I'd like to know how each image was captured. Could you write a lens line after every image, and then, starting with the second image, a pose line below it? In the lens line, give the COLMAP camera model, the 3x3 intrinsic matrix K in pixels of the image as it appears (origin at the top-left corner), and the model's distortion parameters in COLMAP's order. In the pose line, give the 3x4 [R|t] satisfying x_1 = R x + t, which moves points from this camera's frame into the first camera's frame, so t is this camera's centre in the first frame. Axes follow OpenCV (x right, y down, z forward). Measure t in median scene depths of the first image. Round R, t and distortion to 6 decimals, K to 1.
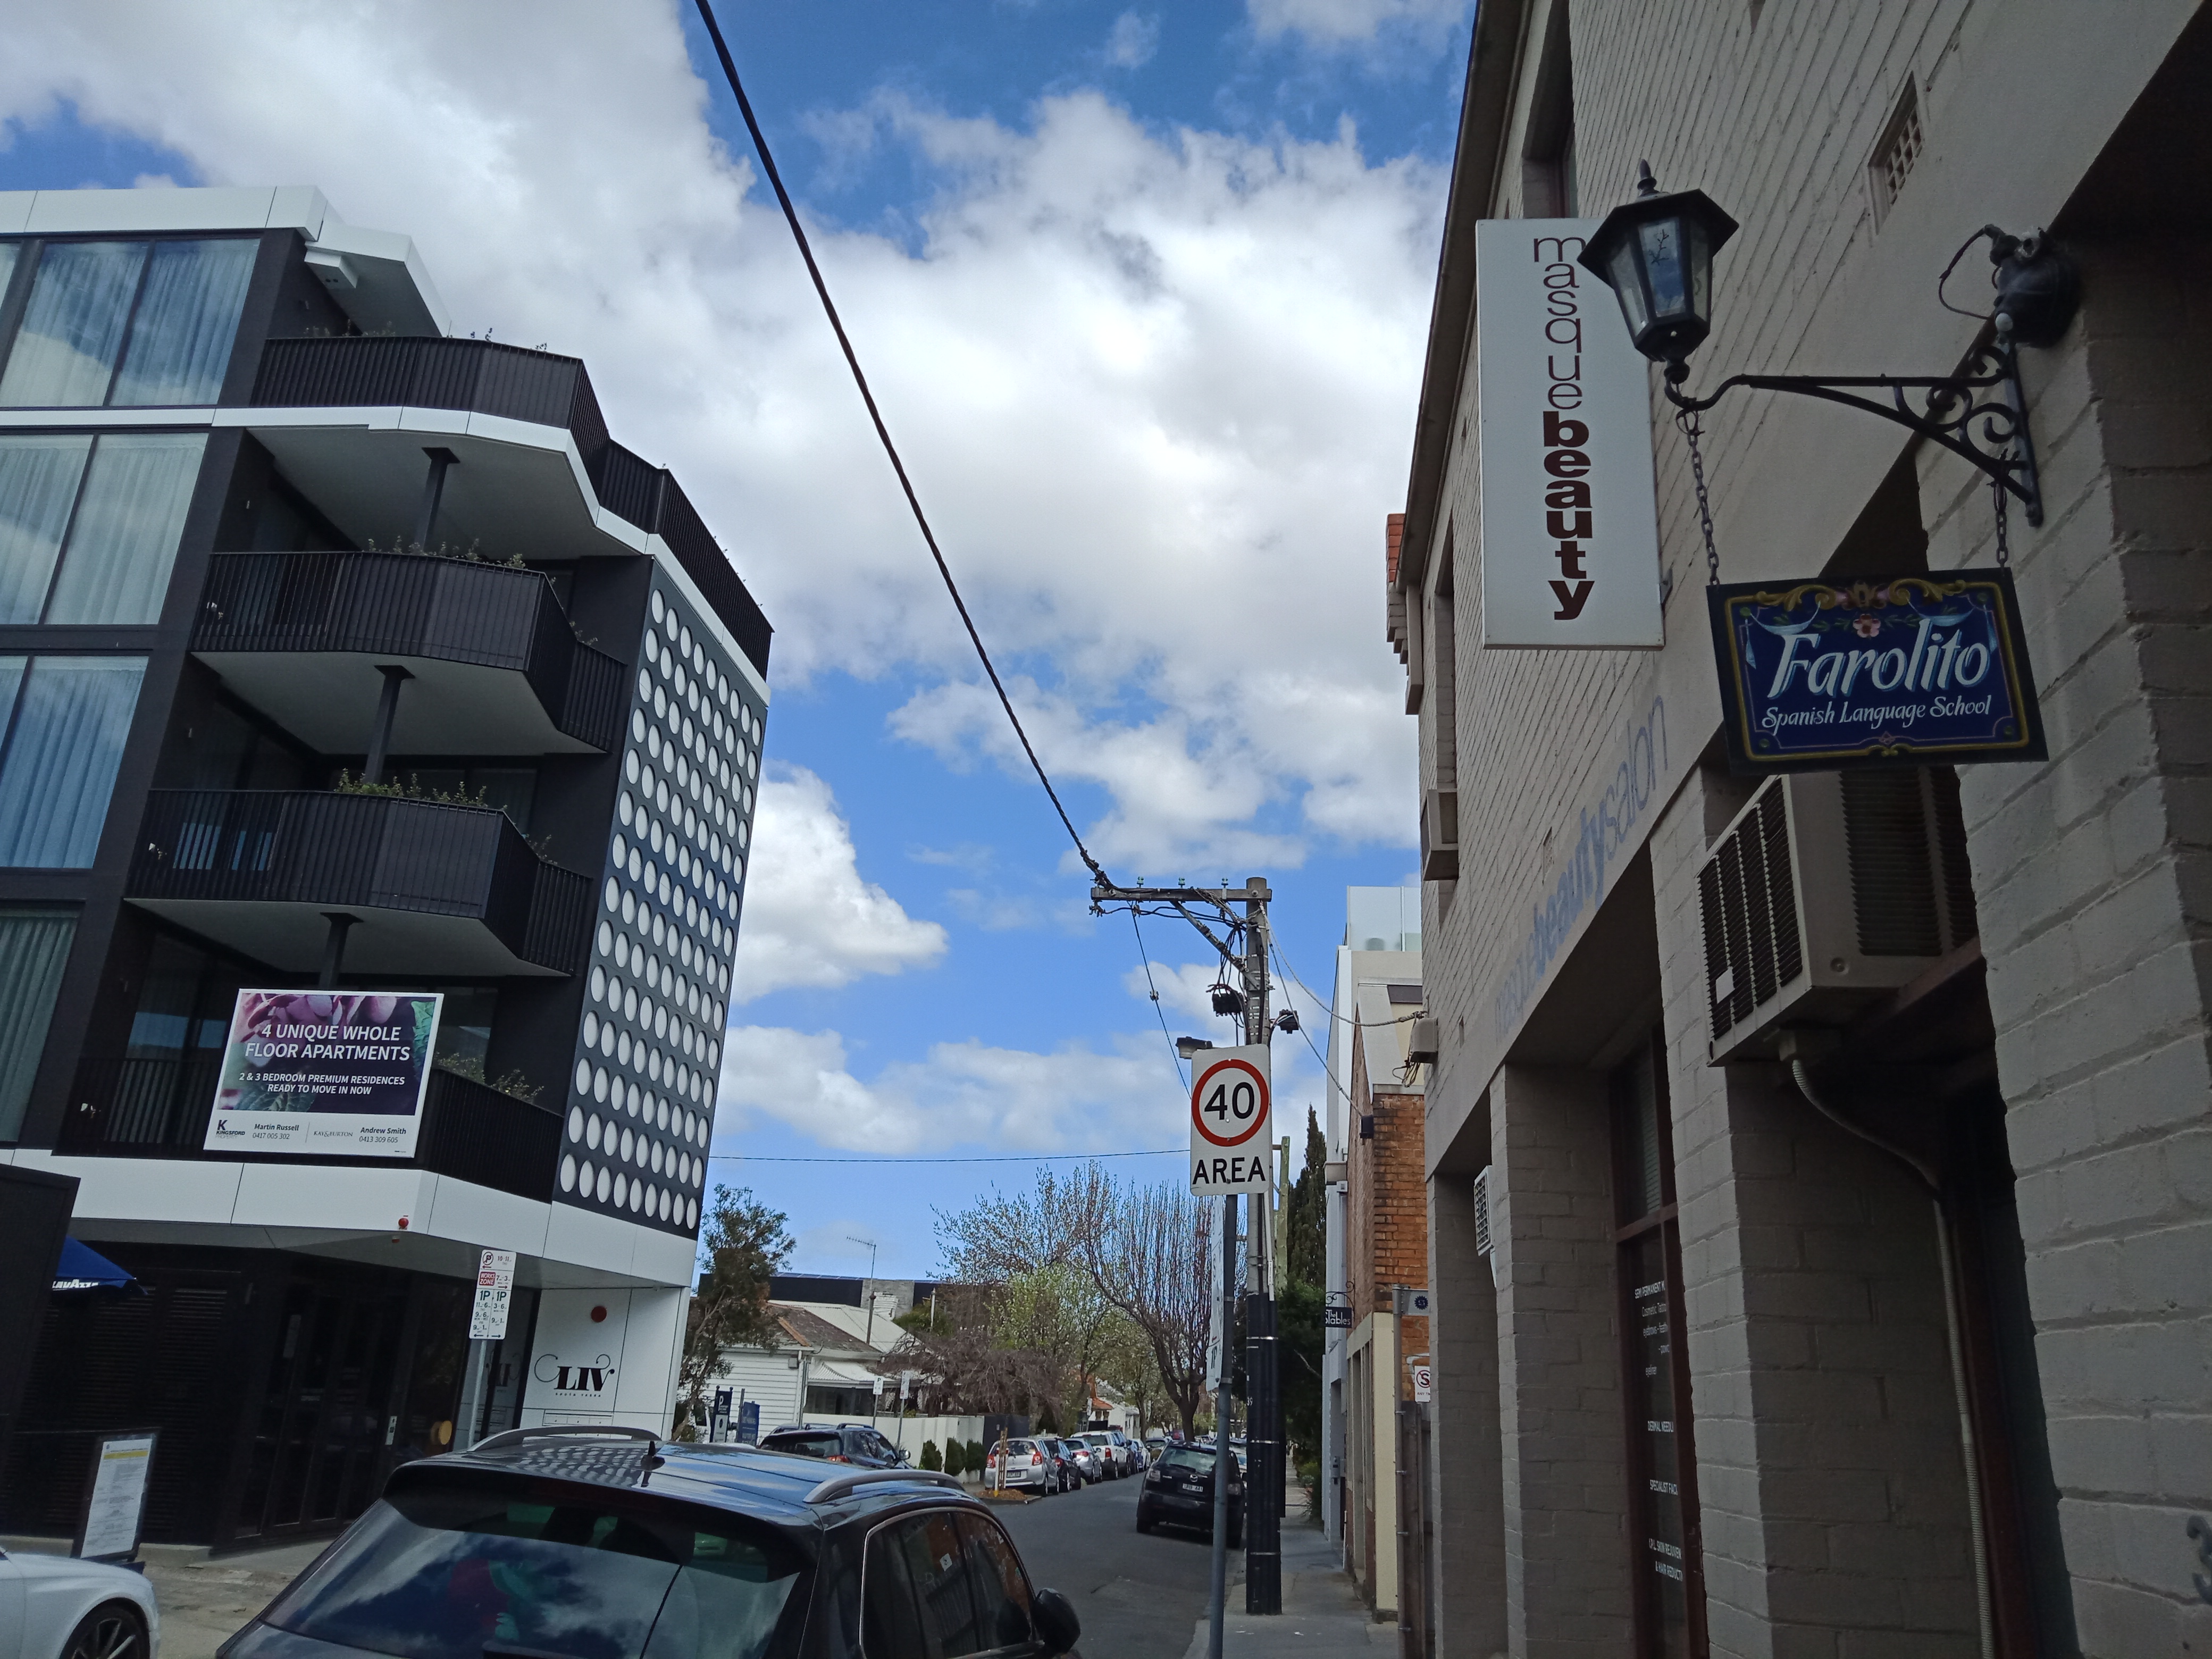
lens RADIAL K [[1634.9, 0, 1108.9], [0, 1634.9, 826.6], [0, 0, 1]] dist [-0.010515, 0.021282]
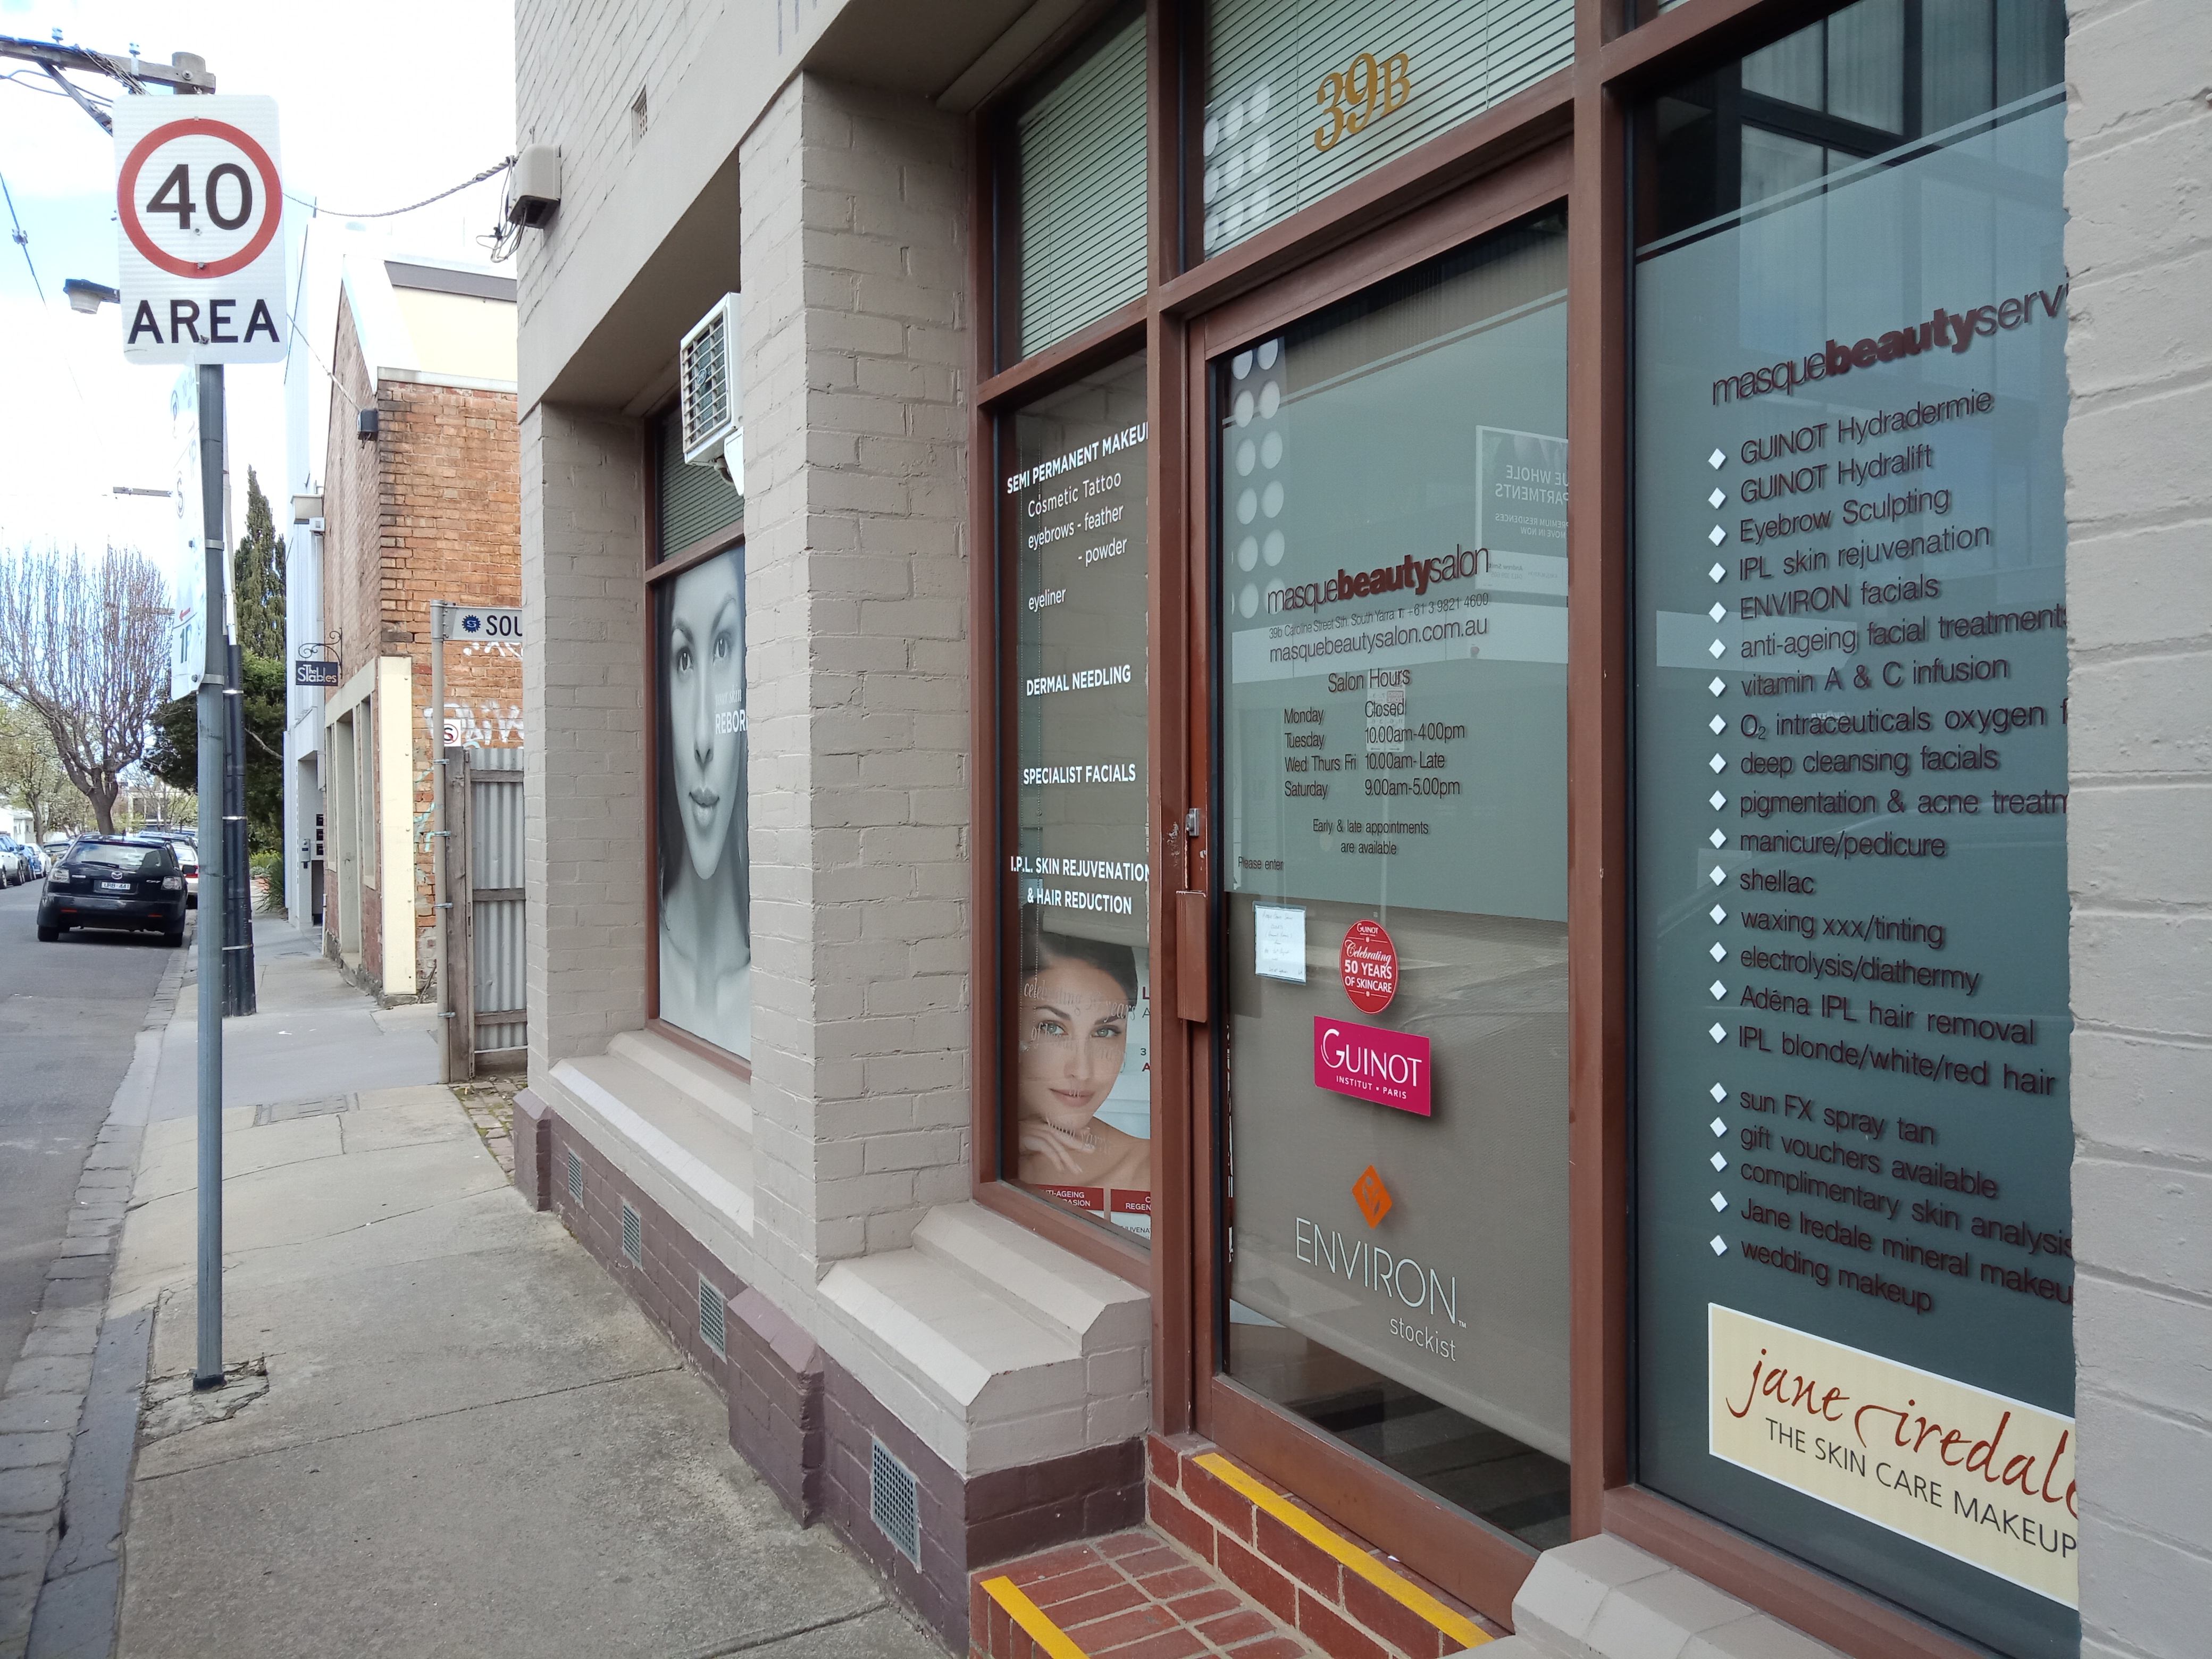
lens RADIAL K [[1634.9, 0, 1119.7], [0, 1634.9, 823.9], [0, 0, 1]] dist [-0.010515, 0.021282]
pose [[0.821262, -0.060626, 0.567321, 0.001561], [-0.145812, 0.939017, 0.311427, 0.071425], [-0.551604, -0.338485, 0.762339, 0.161285]]
